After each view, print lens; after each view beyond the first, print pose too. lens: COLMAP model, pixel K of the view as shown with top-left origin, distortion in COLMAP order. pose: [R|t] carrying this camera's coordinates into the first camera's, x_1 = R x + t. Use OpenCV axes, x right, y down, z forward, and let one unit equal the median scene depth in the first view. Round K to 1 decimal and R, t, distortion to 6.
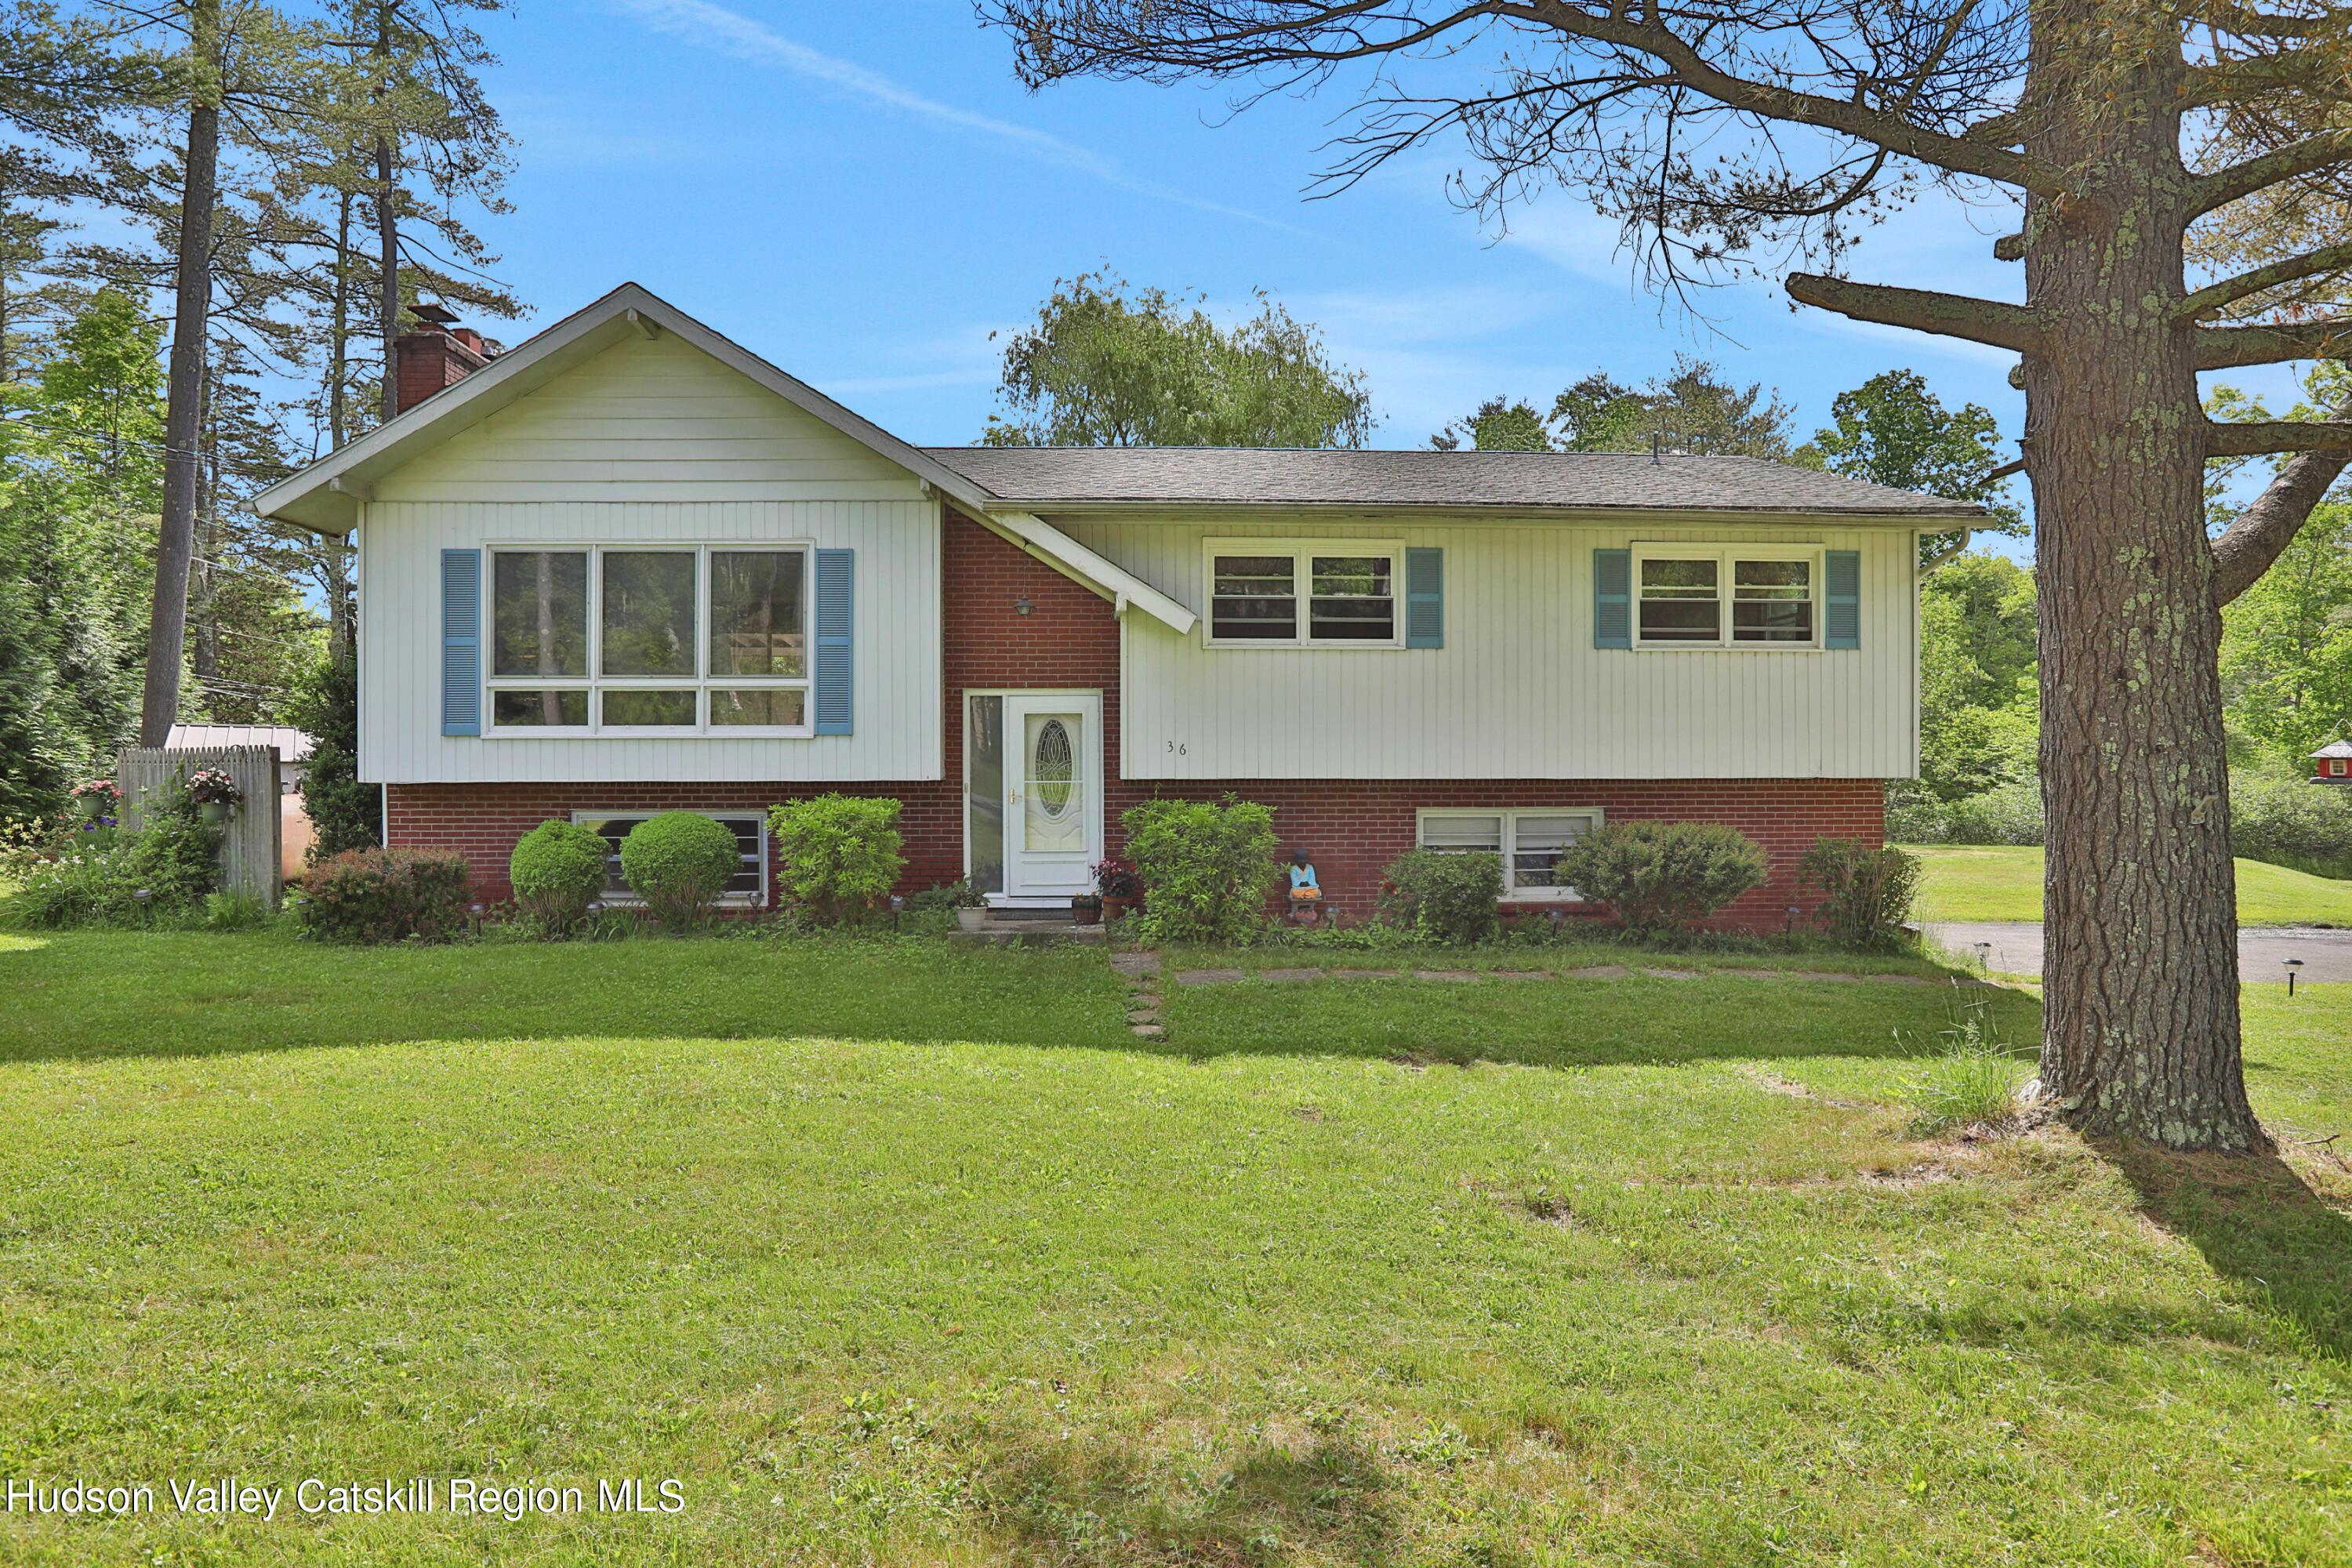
lens RADIAL K [[1201.6, 0, 1184.7], [0, 1201.6, 779.2], [0, 0, 1]] dist [-0.023138, 0.000393]
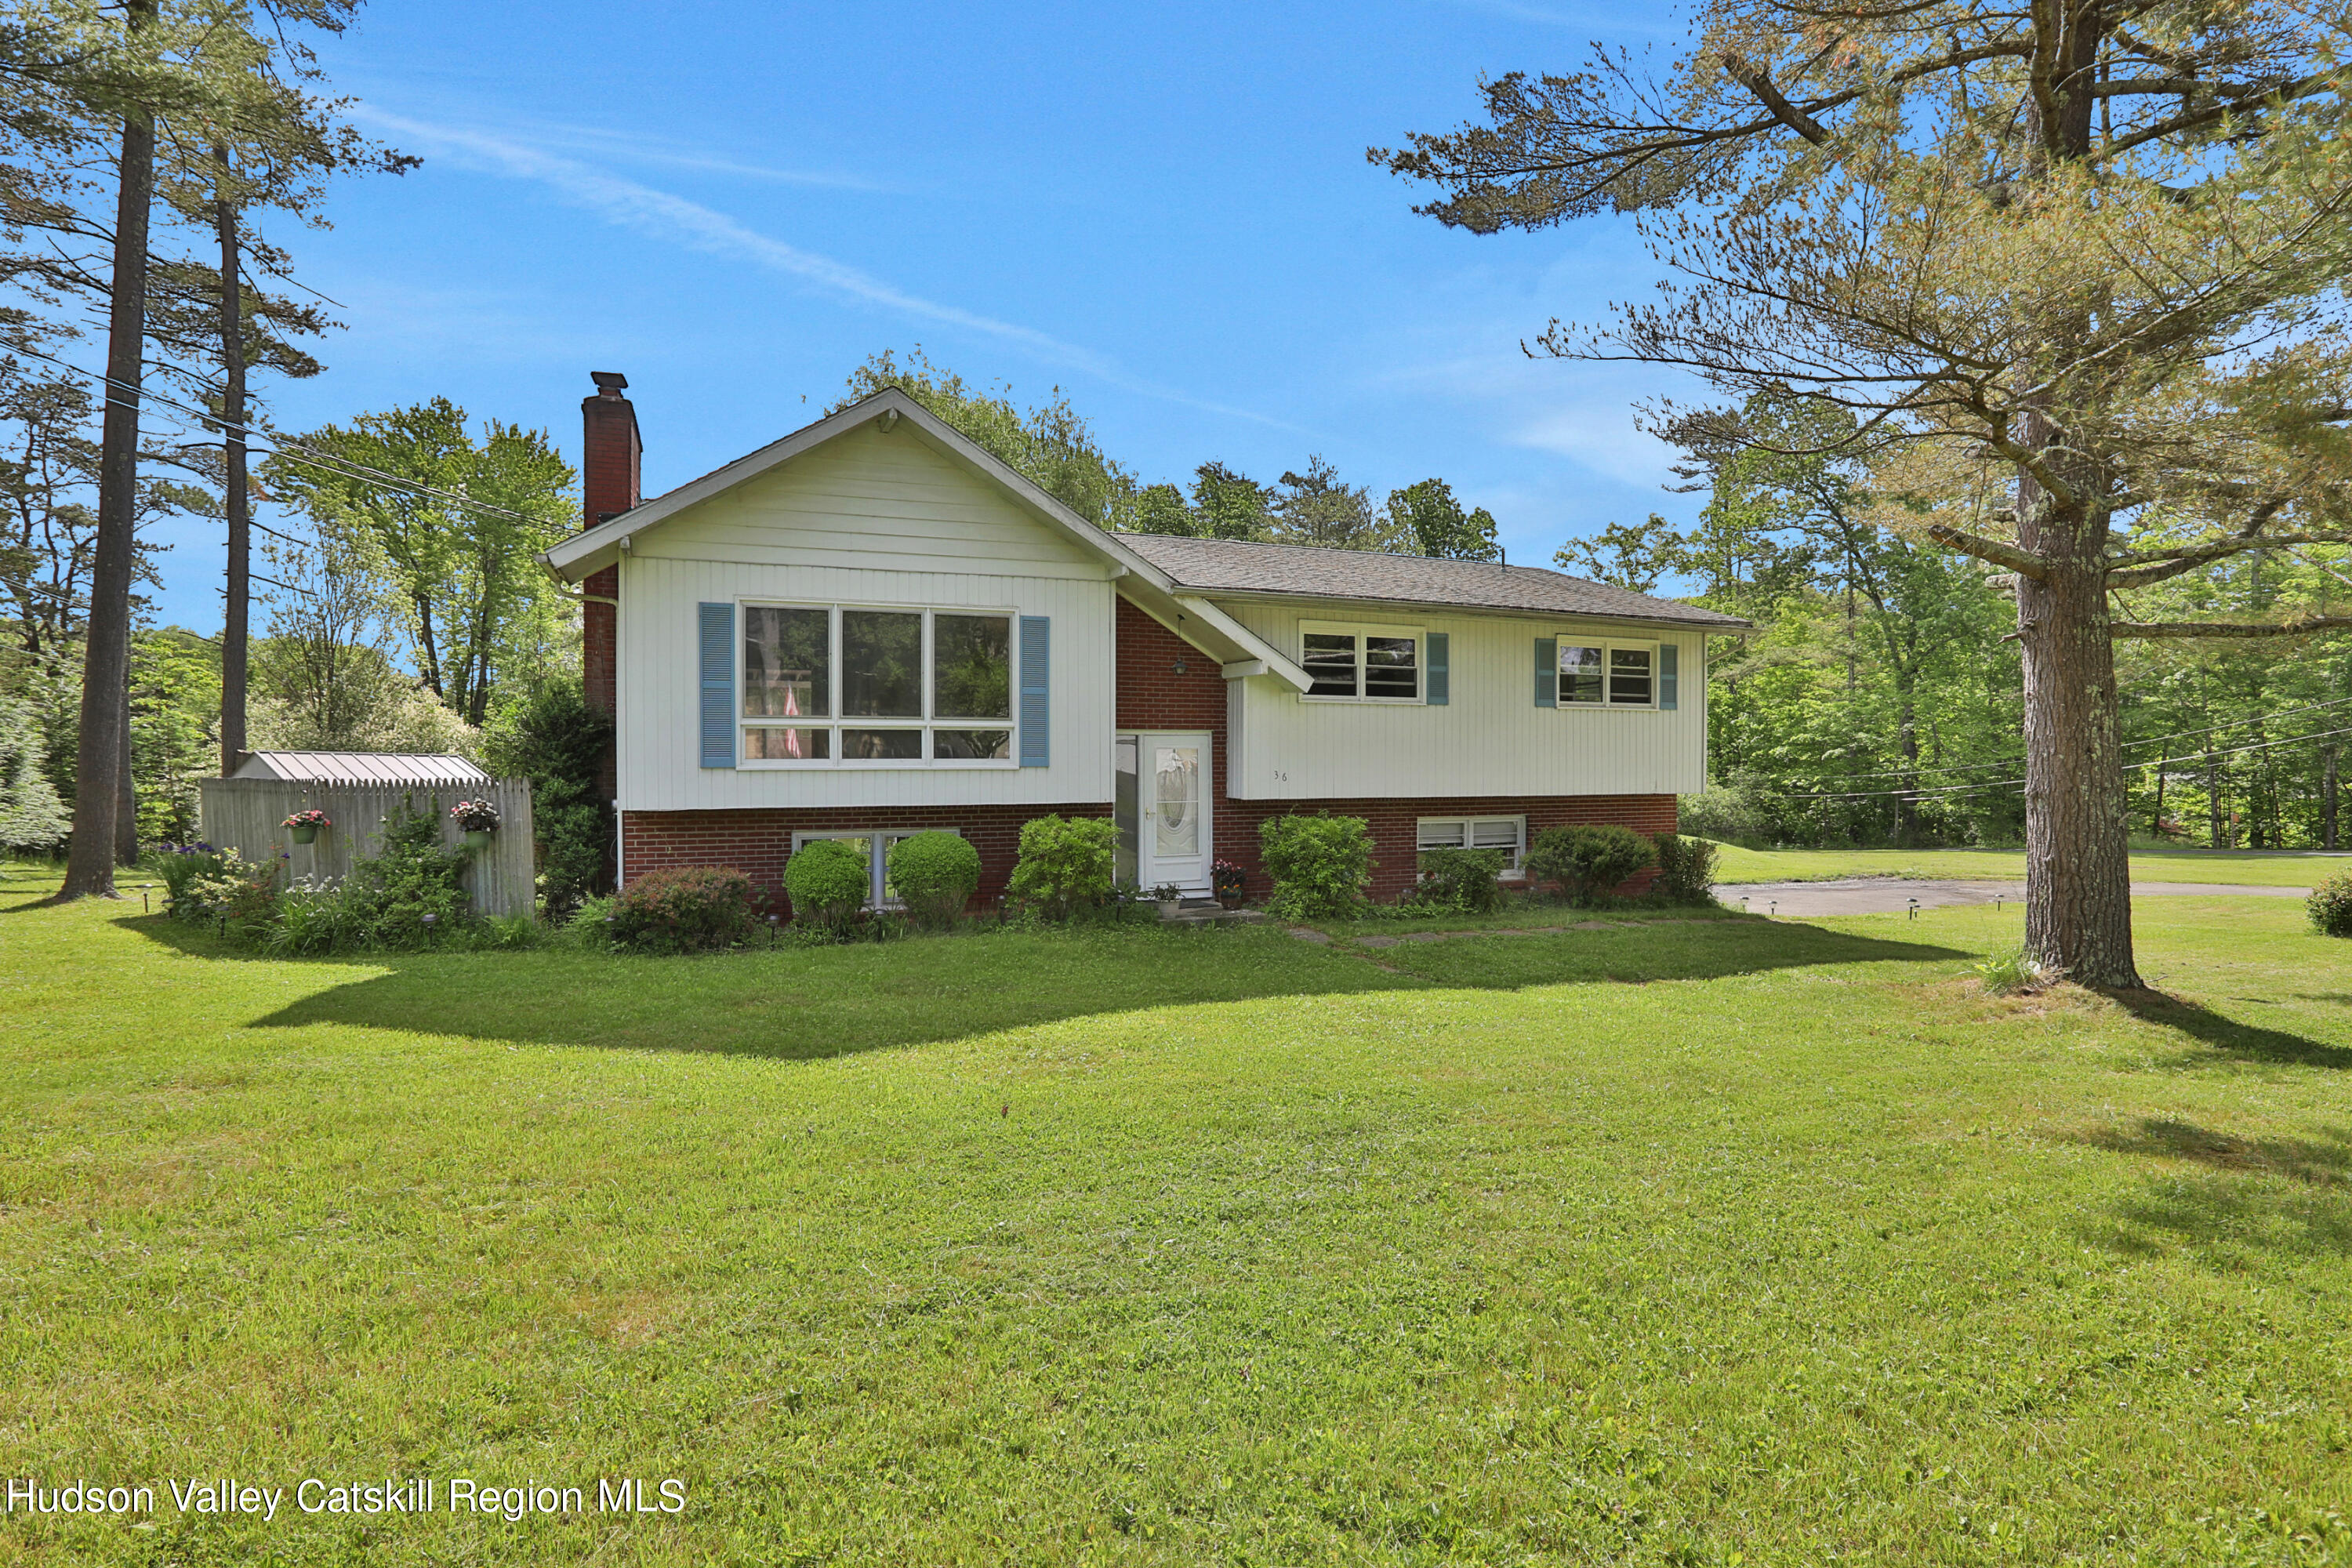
lens RADIAL K [[1023.2, 0, 1163.1], [0, 1023.2, 793.8], [0, 0, 1]] dist [-0.025879, 0.001296]
pose [[0.953894, -0.008346, 0.300027, -0.469765], [0.006188, 0.999948, 0.008144, -0.015839], [-0.300079, -0.005912, 0.953896, -0.049494]]
